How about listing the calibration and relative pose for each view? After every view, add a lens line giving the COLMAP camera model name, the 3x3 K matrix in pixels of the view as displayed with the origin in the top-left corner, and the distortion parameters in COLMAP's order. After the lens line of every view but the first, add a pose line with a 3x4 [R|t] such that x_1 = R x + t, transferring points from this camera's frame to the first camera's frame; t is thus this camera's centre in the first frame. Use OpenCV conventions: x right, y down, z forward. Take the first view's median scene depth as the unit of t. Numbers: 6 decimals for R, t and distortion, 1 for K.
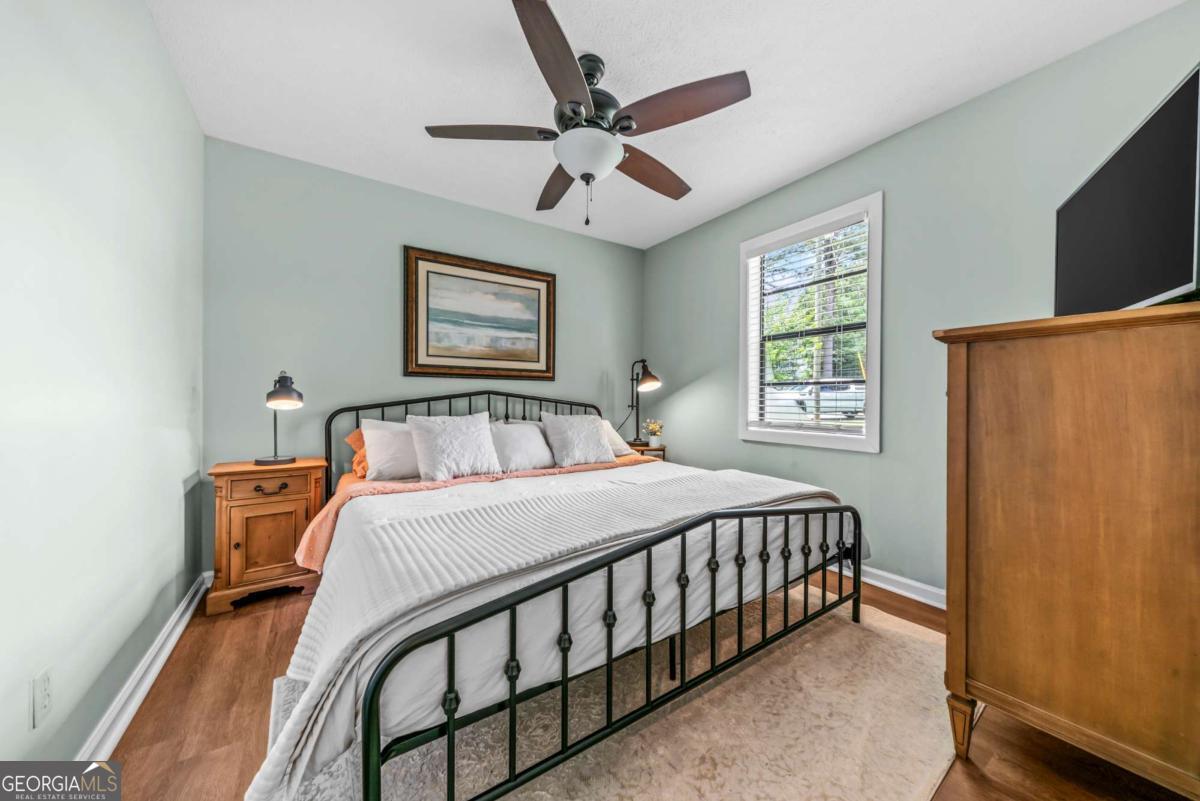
lens RADIAL K [[410.0, 0, 606.4], [0, 410.0, 405.3], [0, 0, 1]] dist [0.009635, -0.000117]
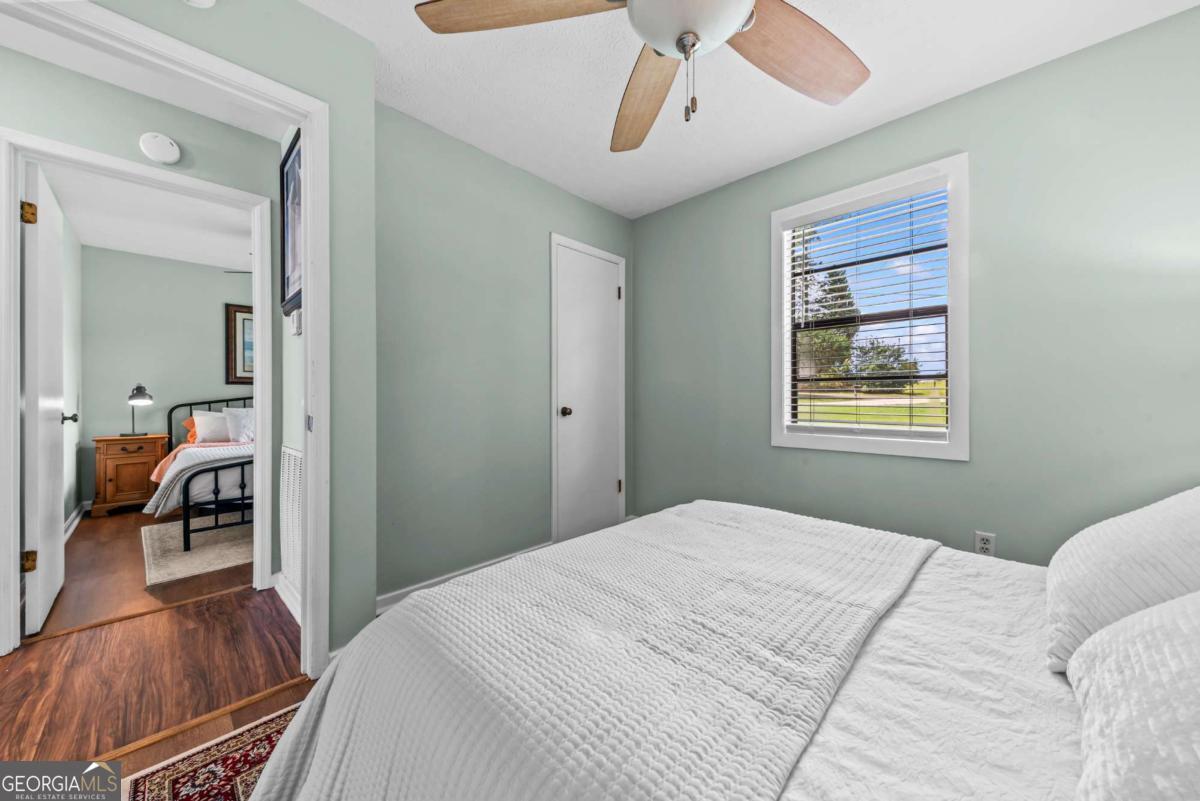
lens RADIAL K [[416.8, 0, 600.0], [0, 416.8, 400.5], [0, 0, 1]] dist [0.009433, -0.000088]
pose [[0.980225, -0.012118, 0.197514, 0.796539], [0.013494, 0.999893, -0.005625, 0.027325], [-0.197425, 0.008179, 0.980284, -1.162627]]
